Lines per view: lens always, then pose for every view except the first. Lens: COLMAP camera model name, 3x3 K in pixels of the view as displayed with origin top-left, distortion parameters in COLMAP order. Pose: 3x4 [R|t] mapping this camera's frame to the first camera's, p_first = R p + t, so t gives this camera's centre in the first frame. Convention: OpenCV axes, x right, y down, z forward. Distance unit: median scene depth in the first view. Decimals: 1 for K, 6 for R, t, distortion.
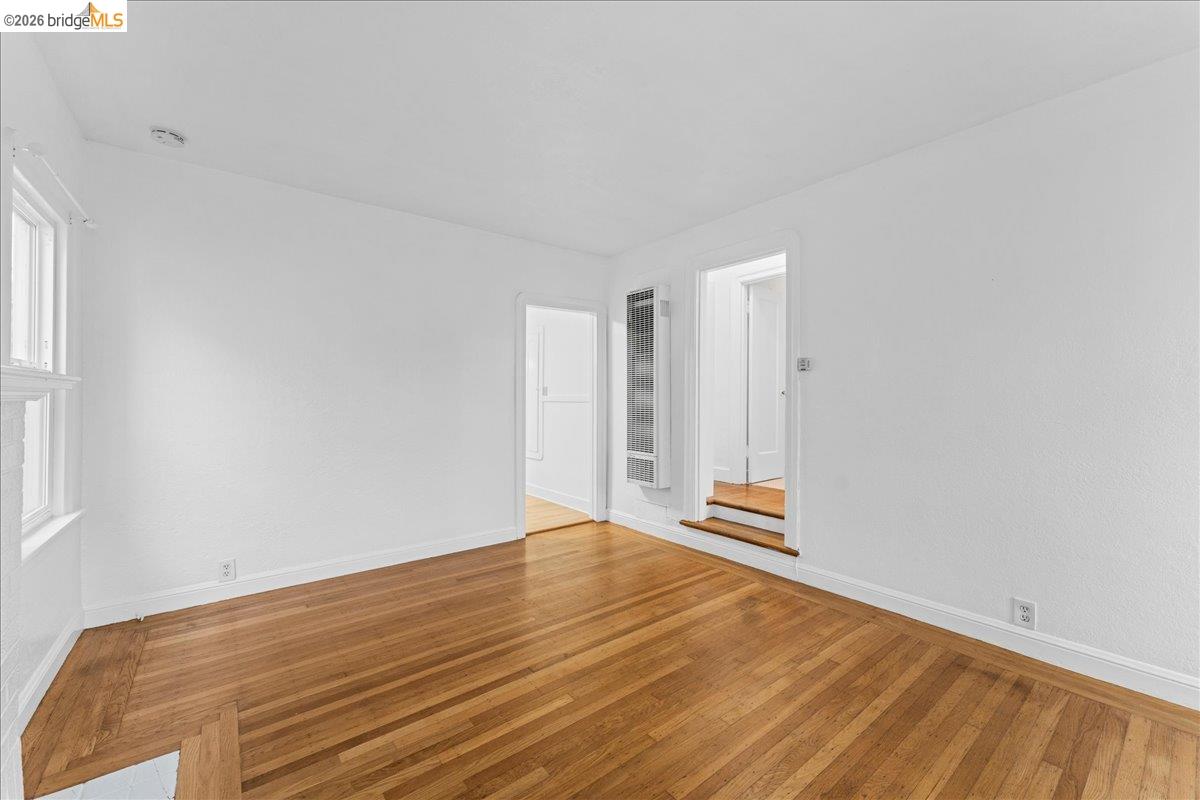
lens RADIAL K [[484.0, 0, 597.8], [0, 484.0, 385.9], [0, 0, 1]] dist [0.002420, -0.000012]
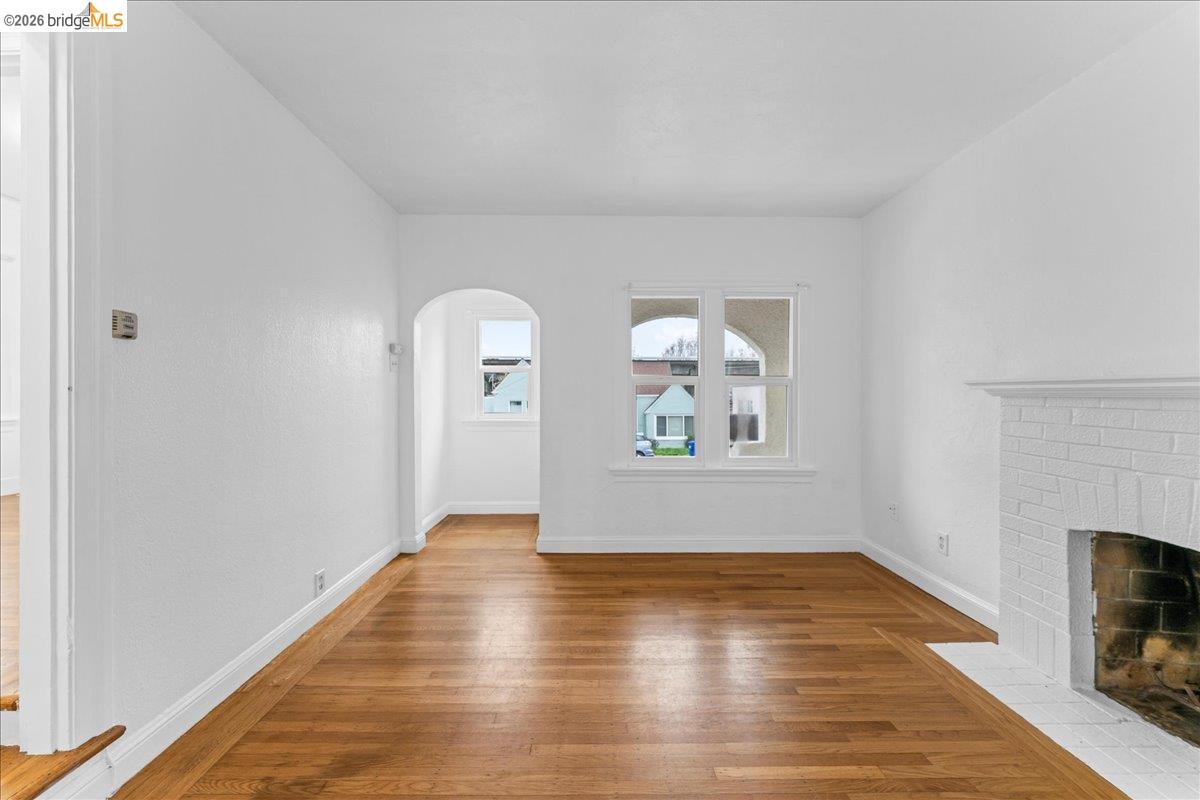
lens RADIAL K [[477.7, 0, 600.0], [0, 477.7, 400.0], [0, 0, 1]] dist [0.001002, 0.000057]
pose [[-0.794926, -0.011252, 0.606601, -0.290950], [-0.017192, 0.999844, -0.003982, 0.027741], [-0.606462, -0.013594, -0.794996, 1.359416]]
